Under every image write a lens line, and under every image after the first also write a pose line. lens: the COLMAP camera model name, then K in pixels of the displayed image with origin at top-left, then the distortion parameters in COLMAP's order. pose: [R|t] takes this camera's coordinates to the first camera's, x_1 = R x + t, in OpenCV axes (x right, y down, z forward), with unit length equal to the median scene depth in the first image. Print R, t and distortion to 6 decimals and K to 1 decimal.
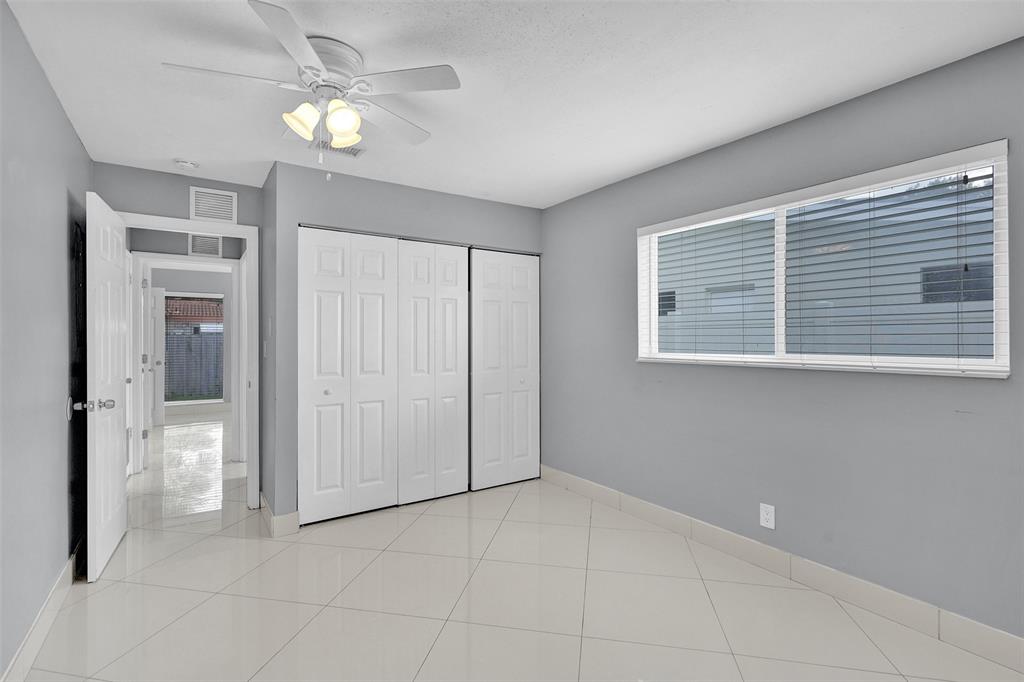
lens RADIAL K [[470.6, 0, 520.9], [0, 470.6, 336.8], [0, 0, 1]] dist [-0.003576, 0.001715]
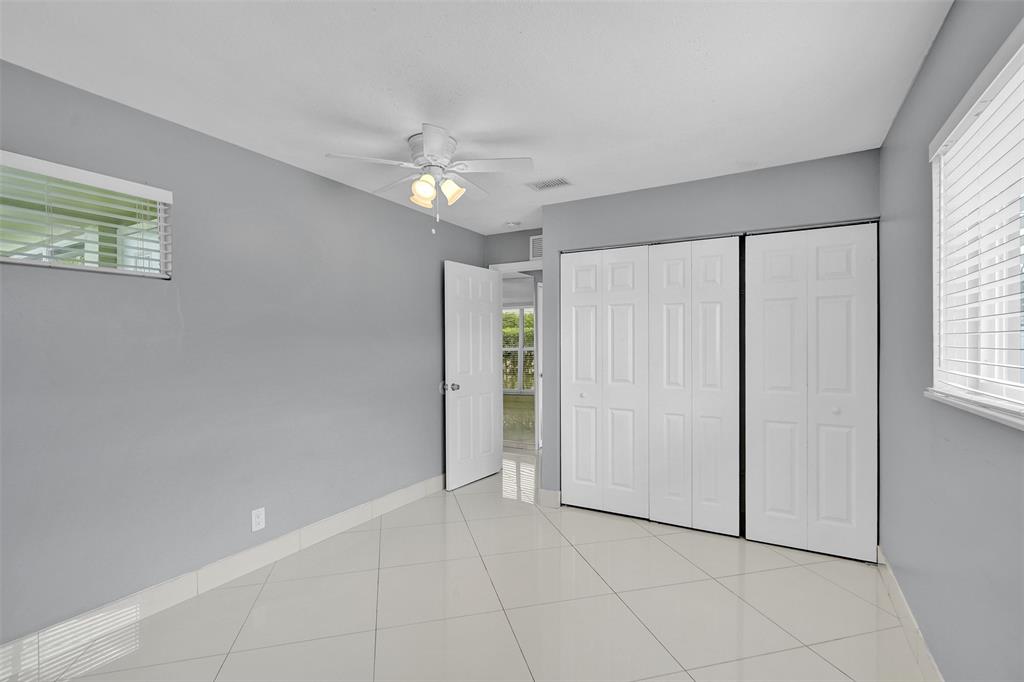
lens RADIAL K [[470.6, 0, 507.1], [0, 470.6, 346.1], [0, 0, 1]] dist [-0.003576, 0.001715]
pose [[0.431436, 0.003550, -0.902137, 0.492642], [0.000830, 0.999990, 0.004332, -0.004862], [0.902143, -0.002618, 0.431429, 0.322772]]
